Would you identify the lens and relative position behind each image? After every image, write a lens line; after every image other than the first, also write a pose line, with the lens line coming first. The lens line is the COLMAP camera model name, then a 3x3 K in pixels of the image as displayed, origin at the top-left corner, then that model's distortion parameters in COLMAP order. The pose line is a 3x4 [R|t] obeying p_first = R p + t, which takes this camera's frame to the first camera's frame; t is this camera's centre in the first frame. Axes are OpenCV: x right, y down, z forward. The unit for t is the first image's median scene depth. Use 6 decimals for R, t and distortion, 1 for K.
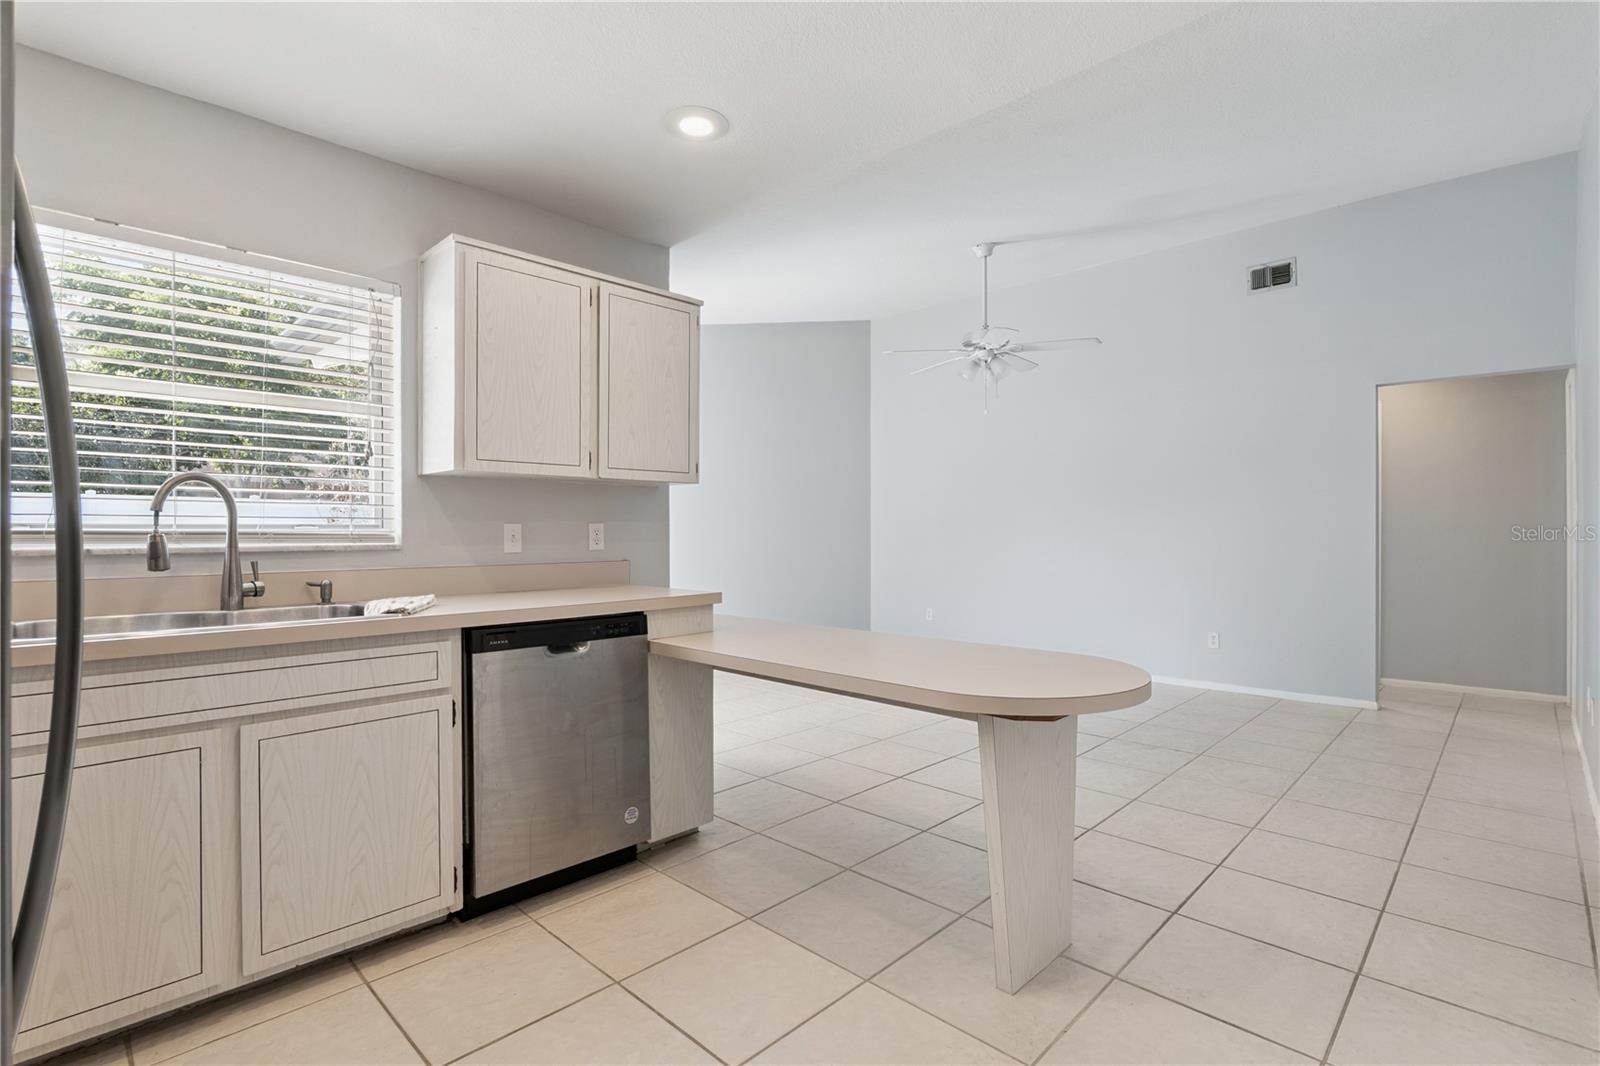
lens RADIAL K [[740.0, 0, 802.4], [0, 740.0, 534.0], [0, 0, 1]] dist [-0.011388, 0.000809]
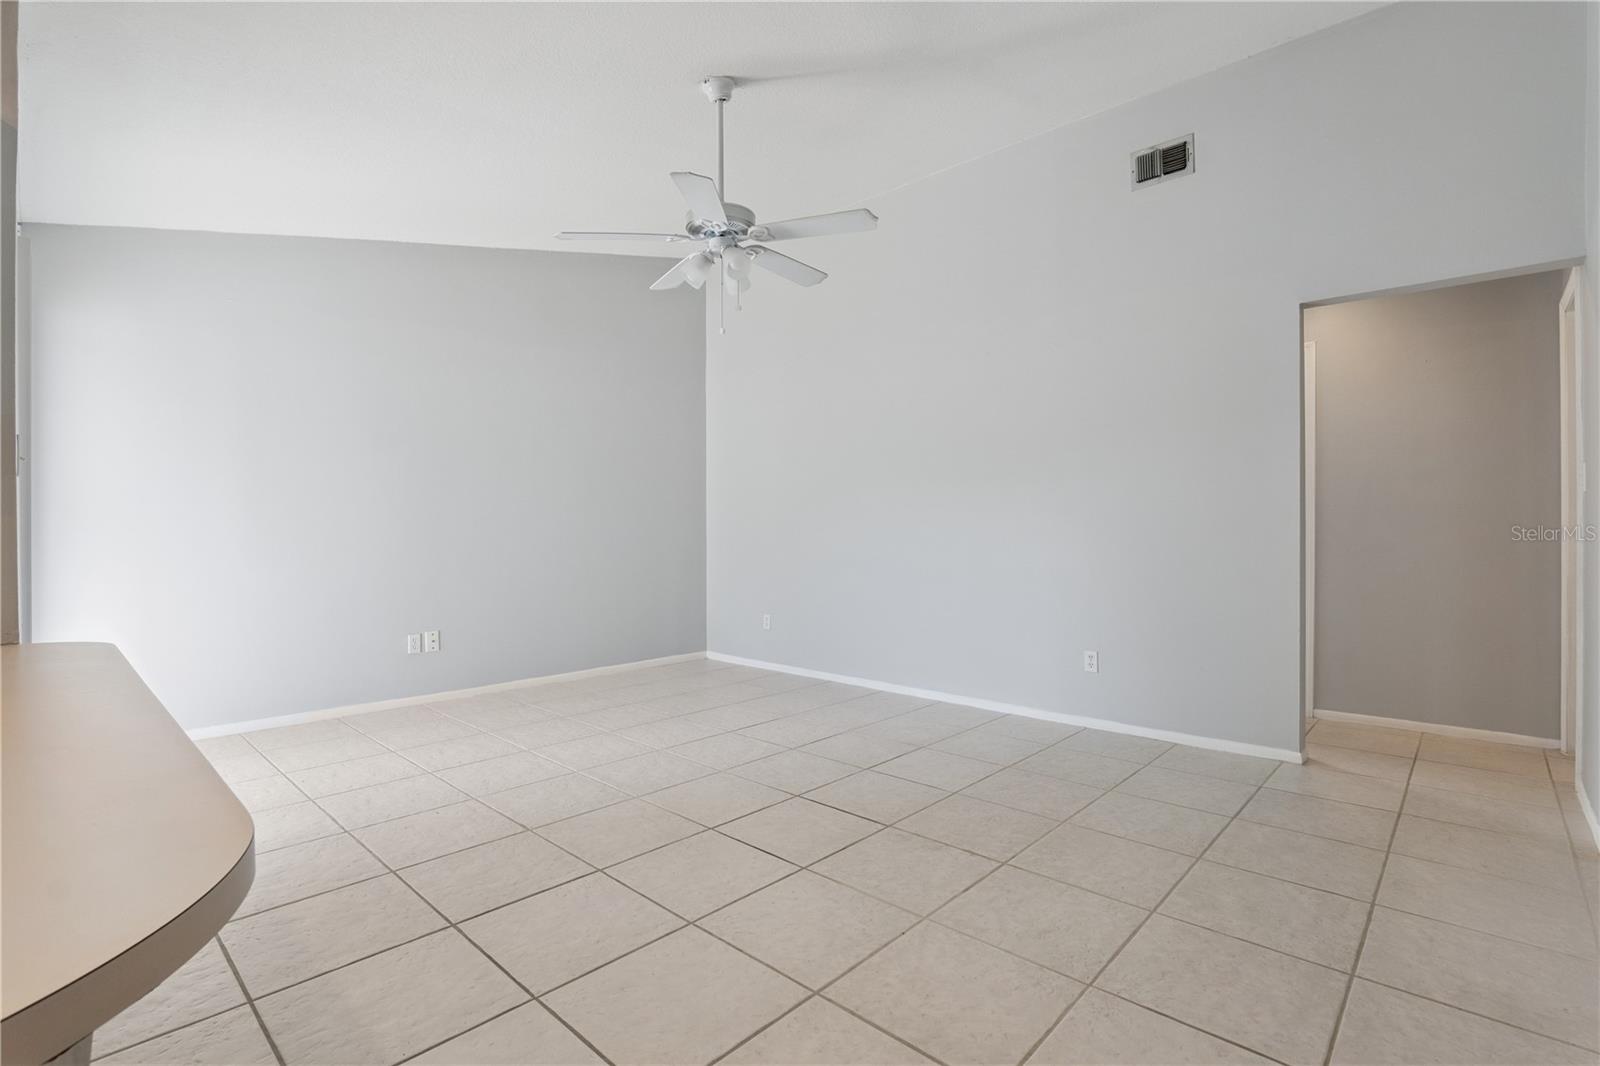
lens RADIAL K [[740.0, 0, 793.0], [0, 740.0, 531.4], [0, 0, 1]] dist [-0.011388, 0.000809]
pose [[0.999700, 0.000096, 0.024491, 0.298110], [-0.000101, 1.000000, 0.000229, 0.016700], [-0.024491, -0.000231, 0.999700, 0.329269]]
